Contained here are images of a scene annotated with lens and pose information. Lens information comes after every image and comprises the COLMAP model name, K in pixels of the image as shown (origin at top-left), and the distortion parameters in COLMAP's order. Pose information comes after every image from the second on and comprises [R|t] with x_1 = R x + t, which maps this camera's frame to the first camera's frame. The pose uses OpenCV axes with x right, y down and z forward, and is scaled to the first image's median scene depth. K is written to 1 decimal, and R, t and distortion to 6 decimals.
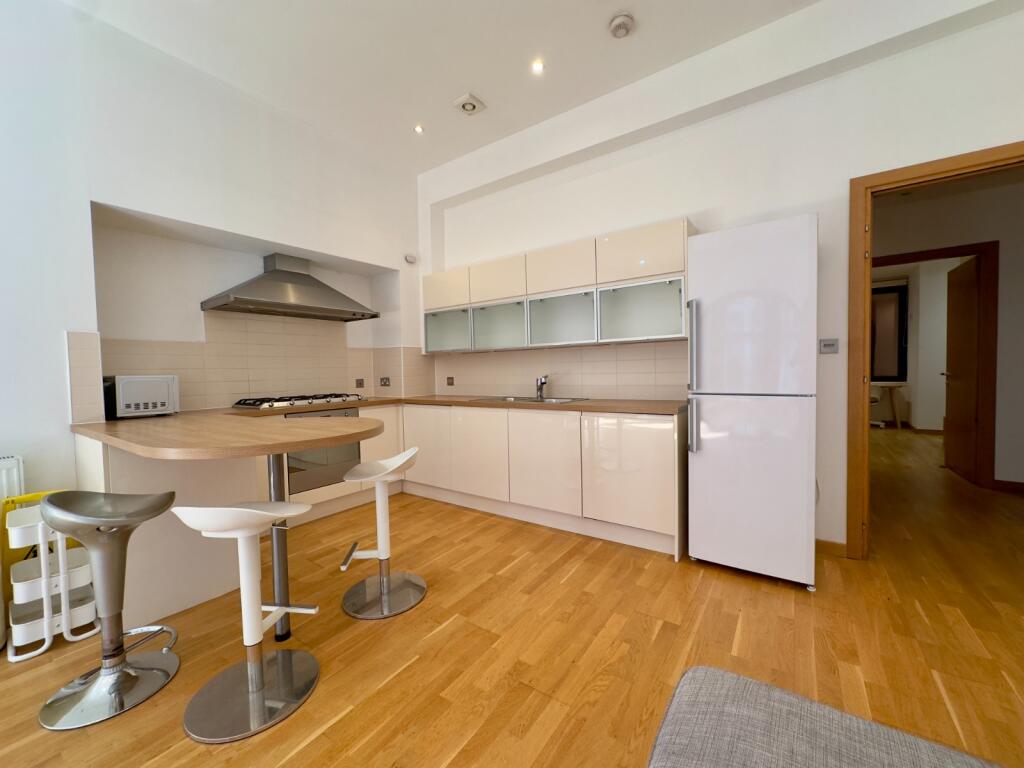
lens RADIAL K [[412.9, 0, 510.0], [0, 412.9, 383.7], [0, 0, 1]] dist [0.013367, 0.000462]
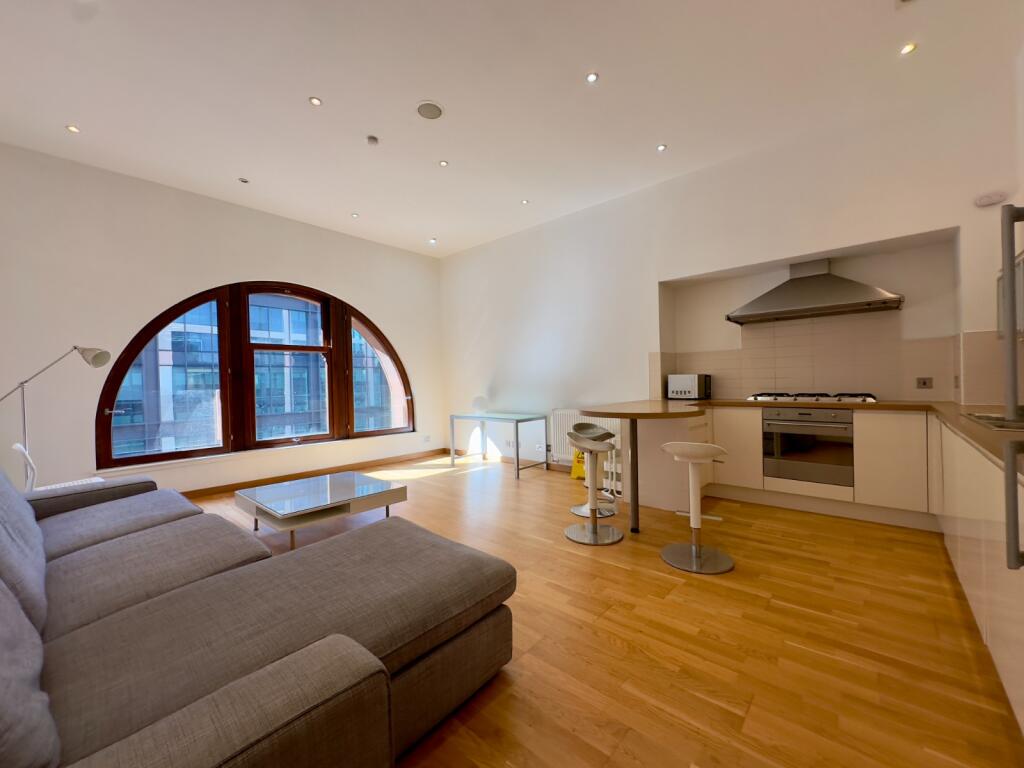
lens RADIAL K [[412.9, 0, 511.9], [0, 412.9, 383.8], [0, 0, 1]] dist [0.013367, 0.000462]
pose [[-0.110682, 0.027170, -0.993484, 0.874130], [-0.011260, 0.999528, 0.028590, -0.022460], [0.993792, 0.014351, -0.110324, 0.516108]]
